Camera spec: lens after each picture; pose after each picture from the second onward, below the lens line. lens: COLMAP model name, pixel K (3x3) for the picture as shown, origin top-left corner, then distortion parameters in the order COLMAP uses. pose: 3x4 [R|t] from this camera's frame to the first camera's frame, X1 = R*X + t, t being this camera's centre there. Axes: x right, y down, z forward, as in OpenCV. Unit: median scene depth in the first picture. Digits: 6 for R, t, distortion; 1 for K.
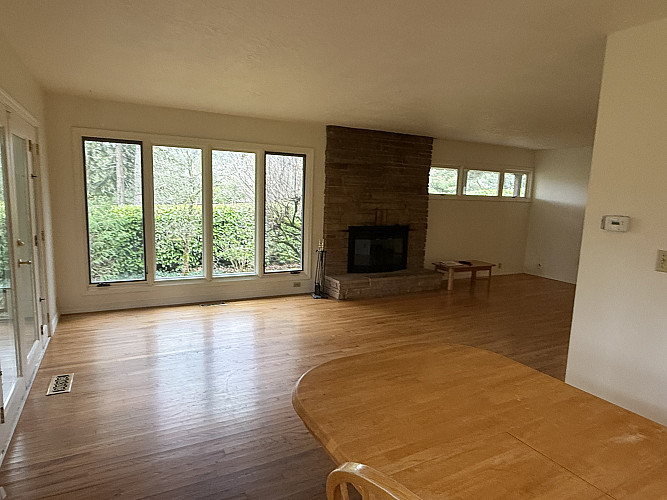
lens RADIAL K [[416.6, 0, 332.5], [0, 416.6, 251.0], [0, 0, 1]] dist [0.000294, -0.000799]
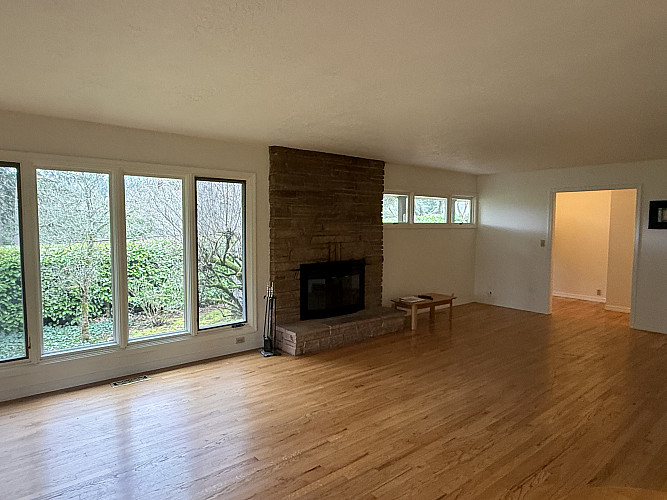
lens RADIAL K [[416.6, 0, 332.5], [0, 416.6, 251.0], [0, 0, 1]] dist [0.000294, -0.000799]
pose [[0.977717, -0.043305, 0.205412, -0.068082], [0.057142, 0.996445, -0.061908, -0.030508], [-0.202001, 0.072267, 0.976716, 0.164013]]
